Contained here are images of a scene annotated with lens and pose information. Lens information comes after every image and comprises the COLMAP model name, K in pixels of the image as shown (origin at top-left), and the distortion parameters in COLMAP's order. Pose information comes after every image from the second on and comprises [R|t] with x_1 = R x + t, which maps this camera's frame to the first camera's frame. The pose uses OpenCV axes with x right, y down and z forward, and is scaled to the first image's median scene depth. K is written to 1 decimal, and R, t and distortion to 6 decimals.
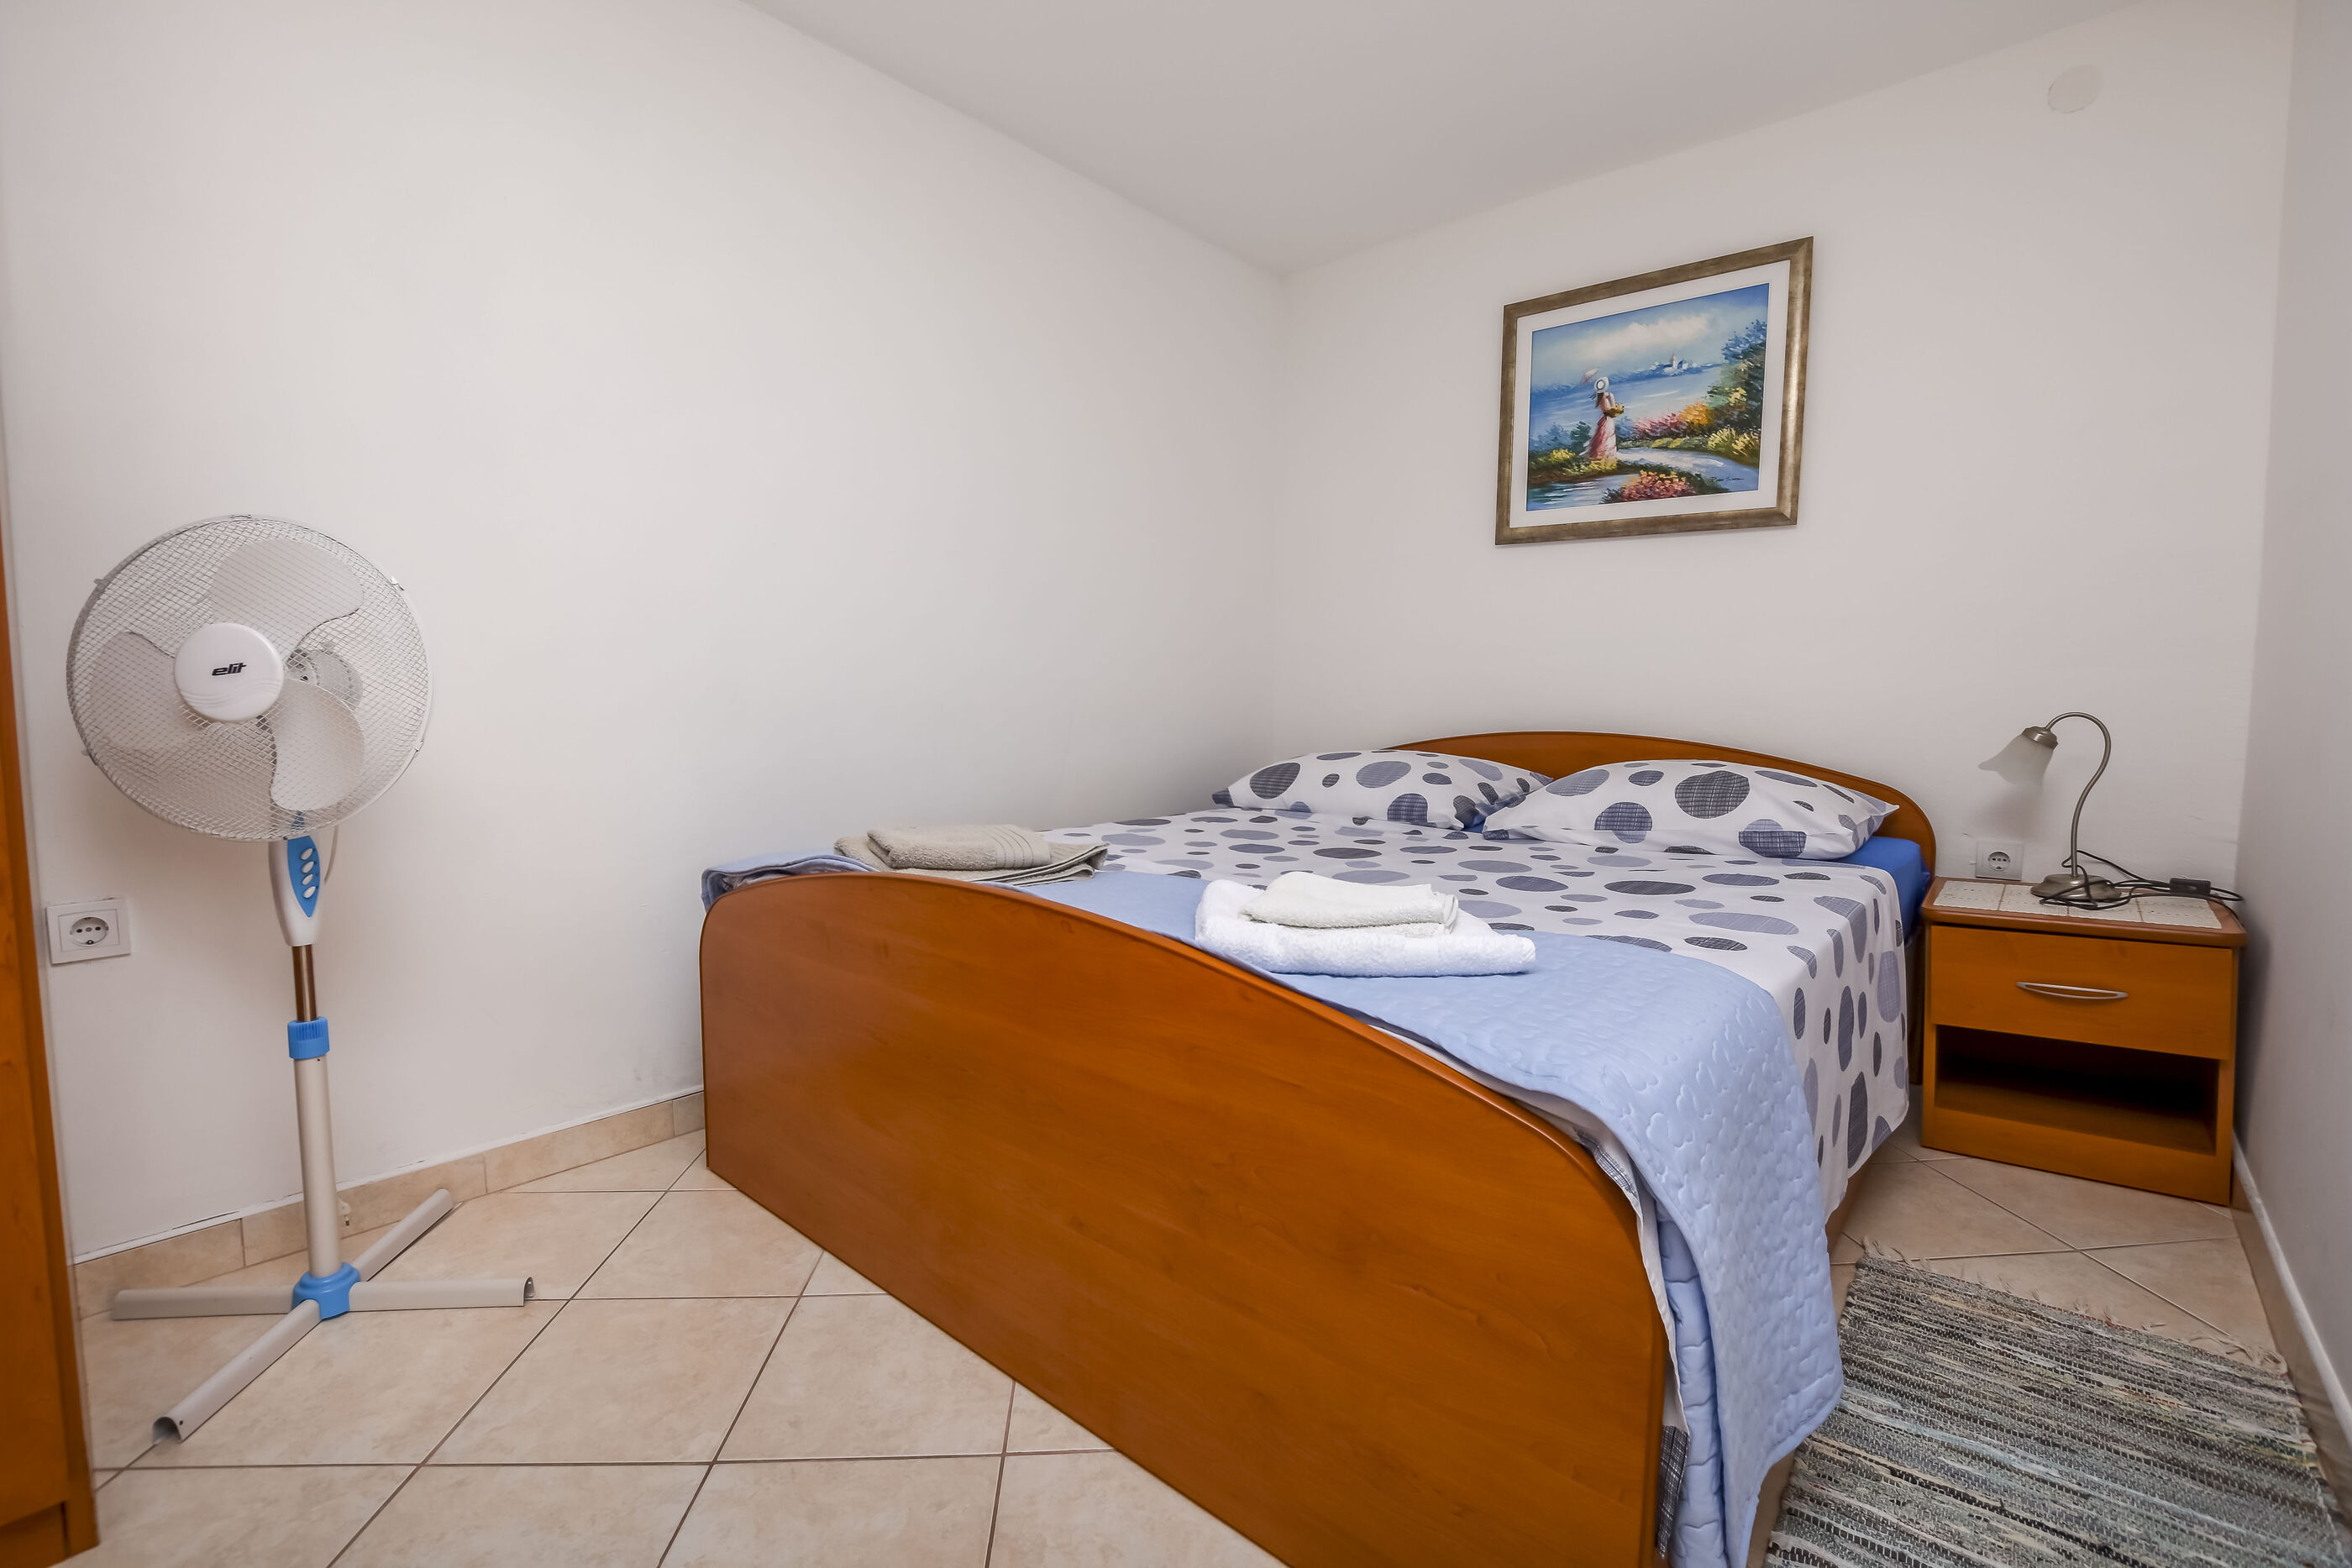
lens RADIAL K [[1076.4, 0, 1208.1], [0, 1076.4, 782.7], [0, 0, 1]] dist [-0.034154, 0.004812]
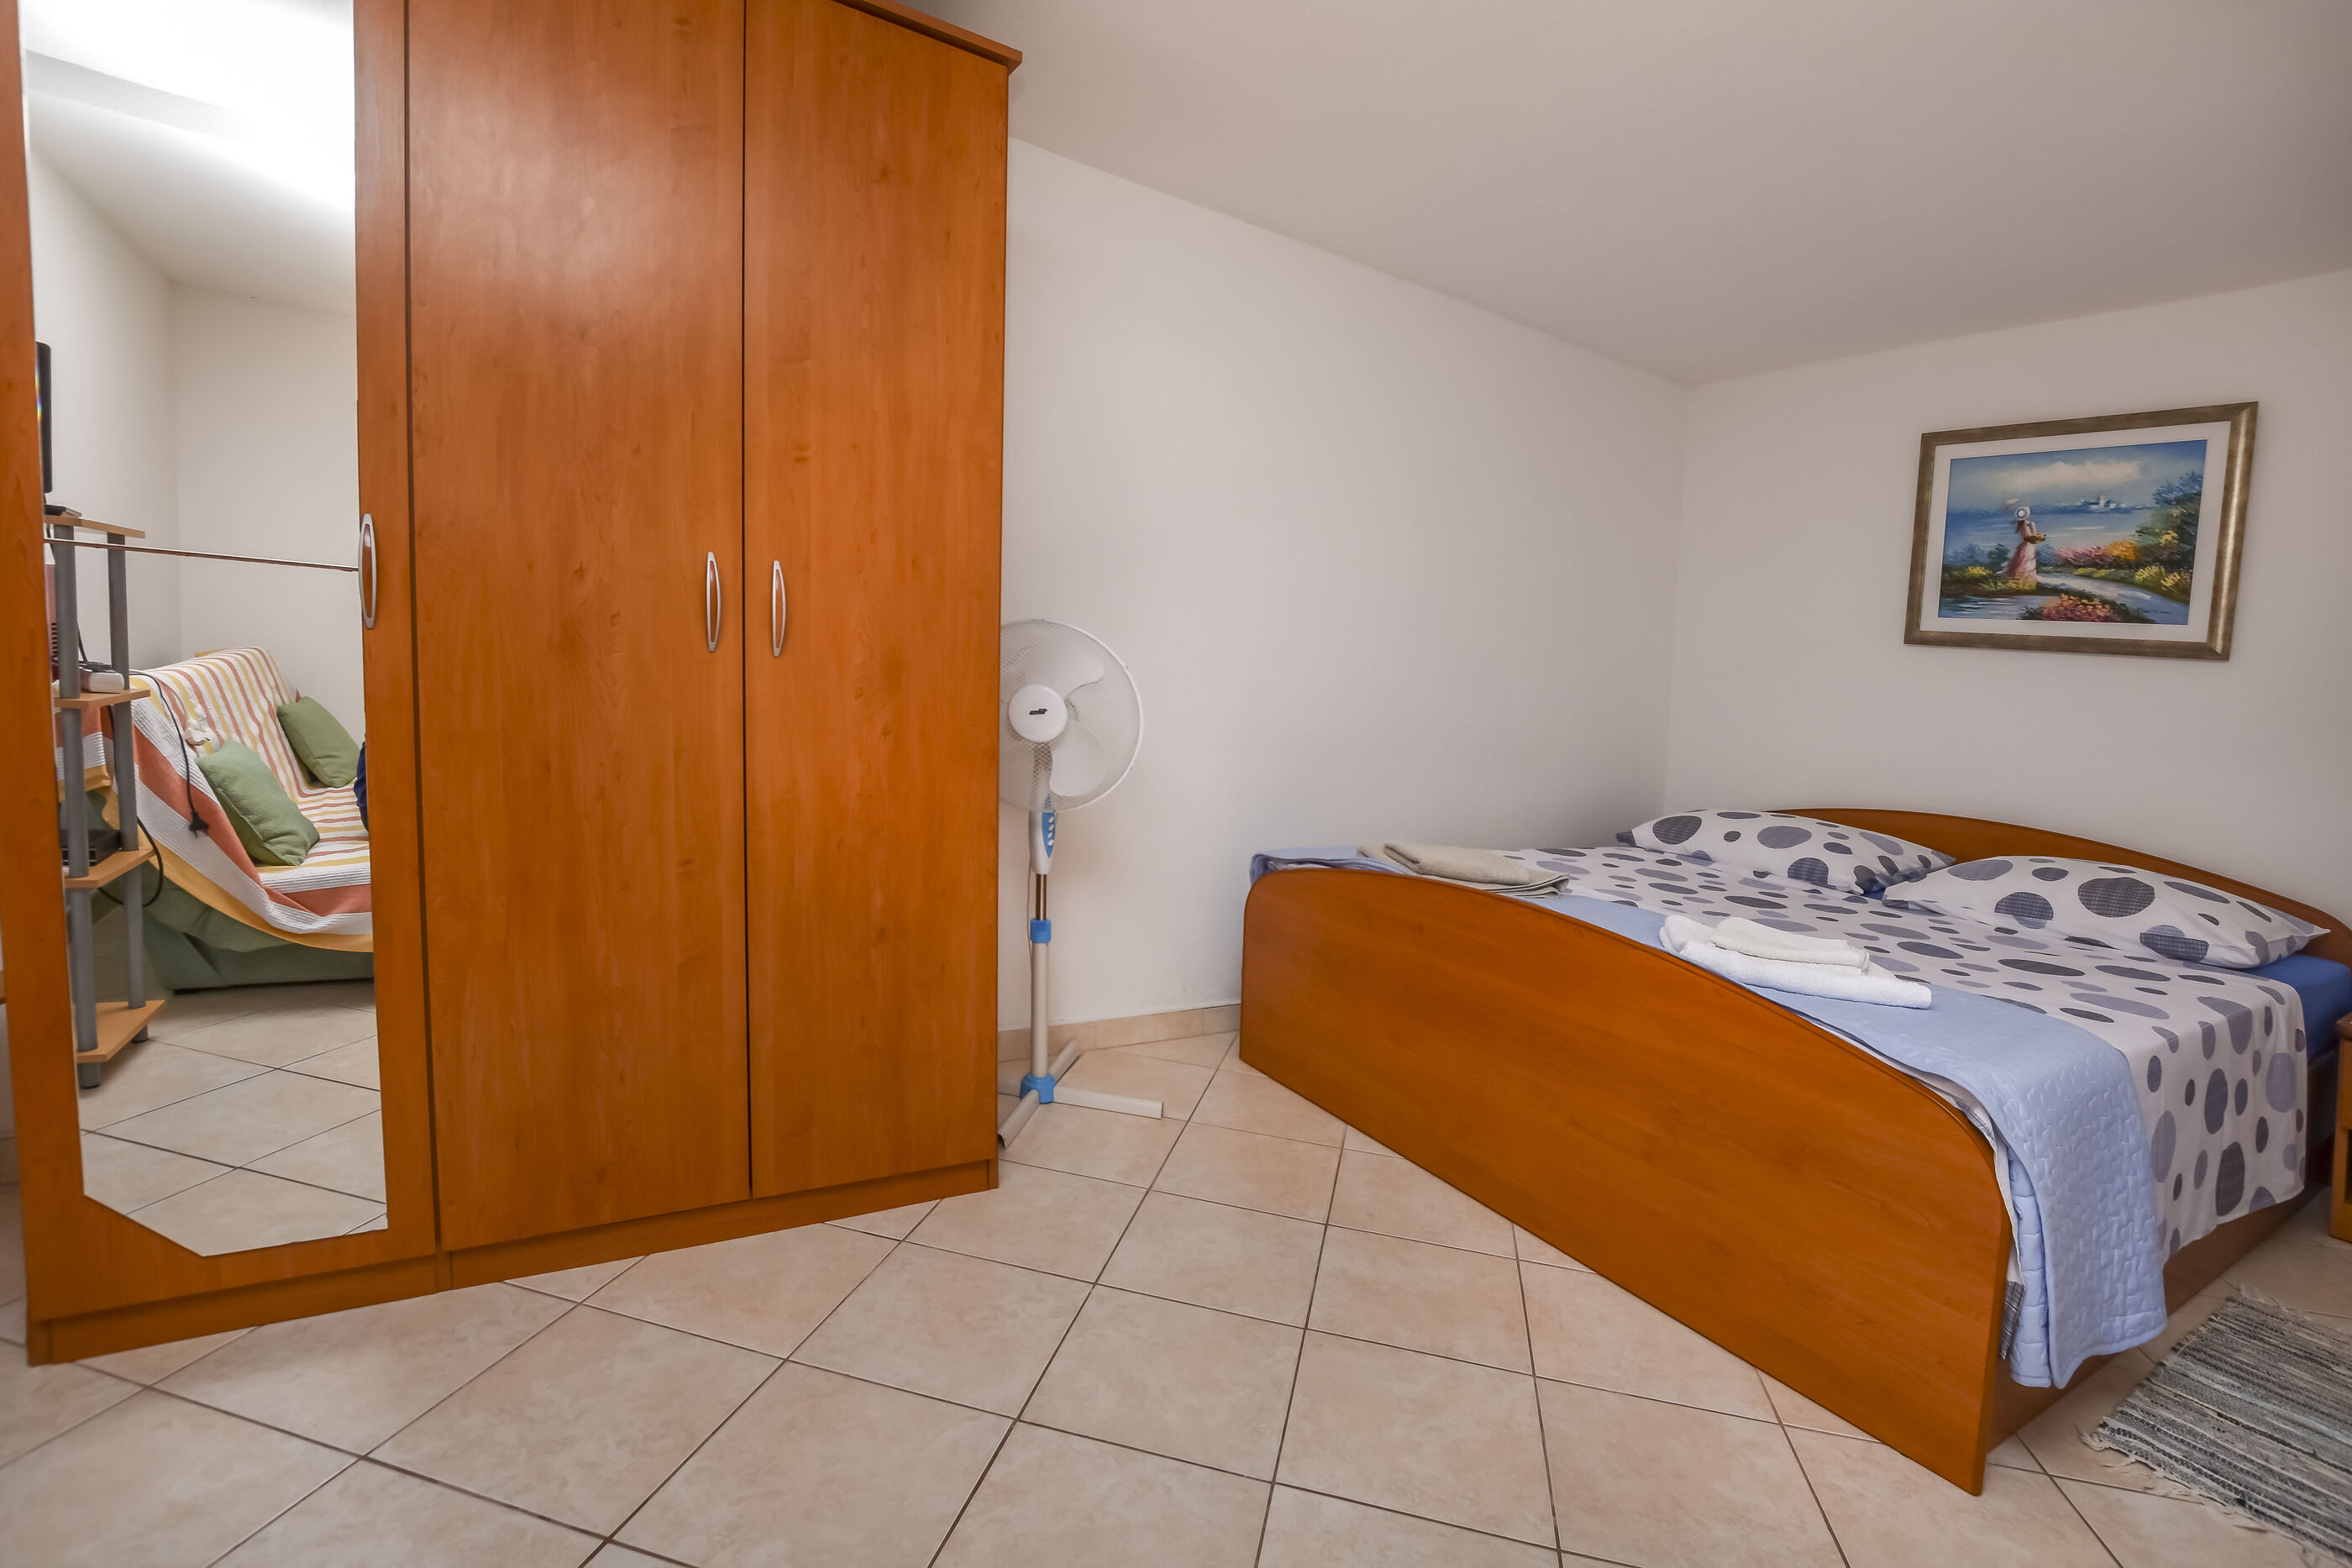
lens RADIAL K [[1076.4, 0, 1085.6], [0, 1076.4, 671.4], [0, 0, 1]] dist [-0.034154, 0.004812]
pose [[0.923913, 0.065537, -0.376948, -0.145718], [-0.097478, 0.993029, -0.066271, -0.045021], [0.369977, 0.097973, 0.923861, -0.465411]]
